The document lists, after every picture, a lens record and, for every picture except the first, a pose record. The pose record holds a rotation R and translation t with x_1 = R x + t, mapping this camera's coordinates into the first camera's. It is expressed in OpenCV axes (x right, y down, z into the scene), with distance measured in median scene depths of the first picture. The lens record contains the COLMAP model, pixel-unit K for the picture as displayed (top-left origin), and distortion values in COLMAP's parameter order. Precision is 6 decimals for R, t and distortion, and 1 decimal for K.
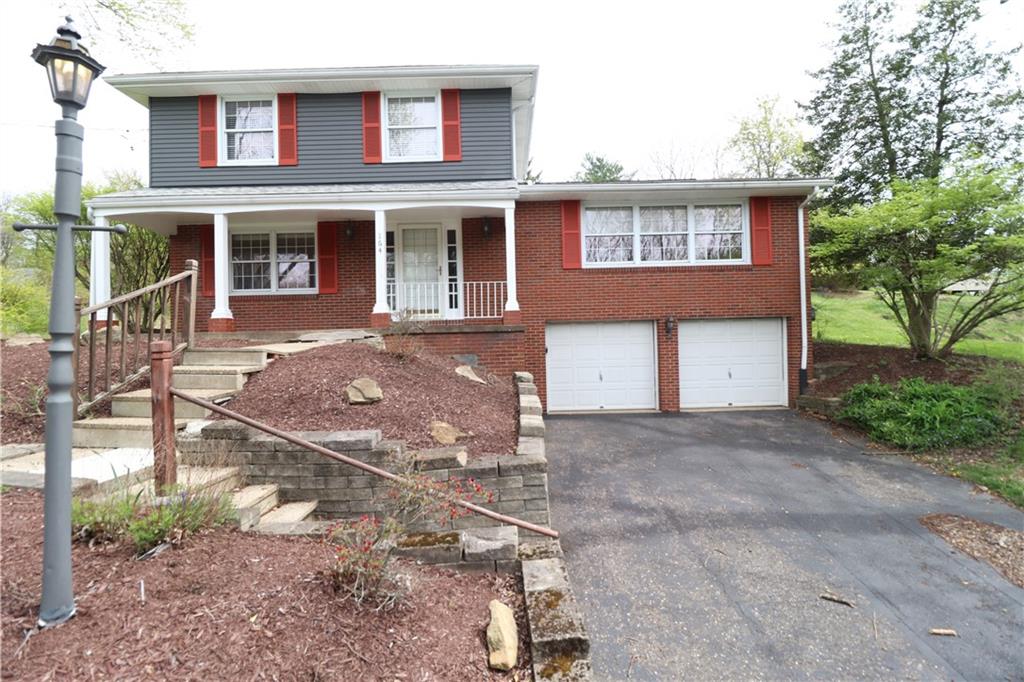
lens RADIAL K [[471.6, 0, 510.6], [0, 471.6, 334.2], [0, 0, 1]] dist [-0.007058, -0.005956]
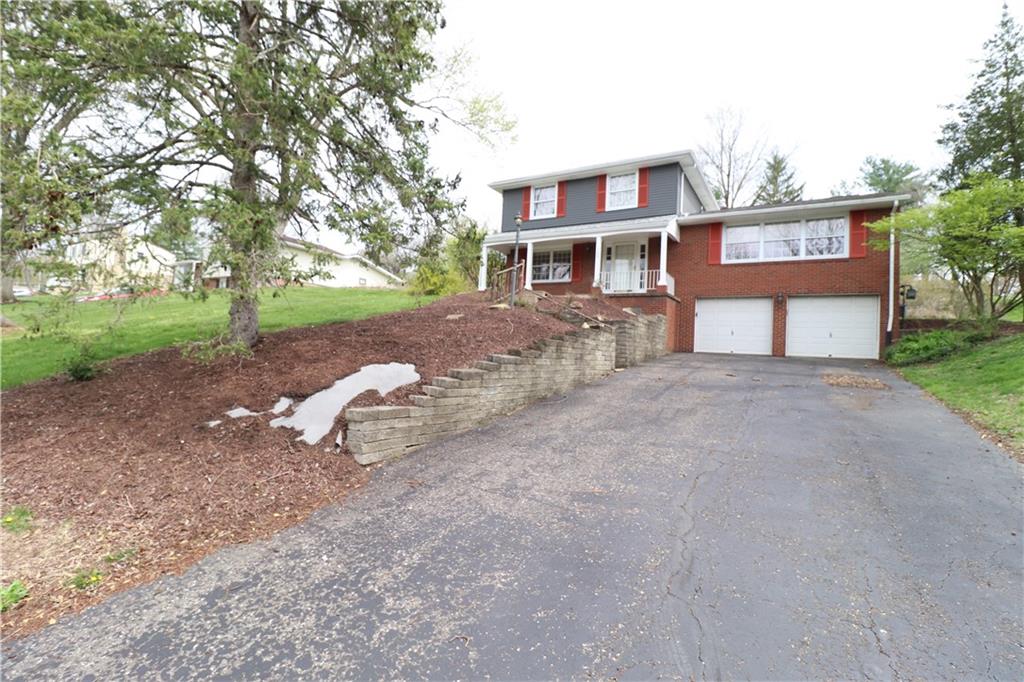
lens RADIAL K [[471.6, 0, 513.5], [0, 471.6, 339.6], [0, 0, 1]] dist [-0.007058, -0.005956]
pose [[0.852032, 0.048623, -0.521226, 0.410643], [-0.065679, 0.997739, -0.014287, 0.195539], [0.519353, 0.046407, 0.853299, -0.760636]]
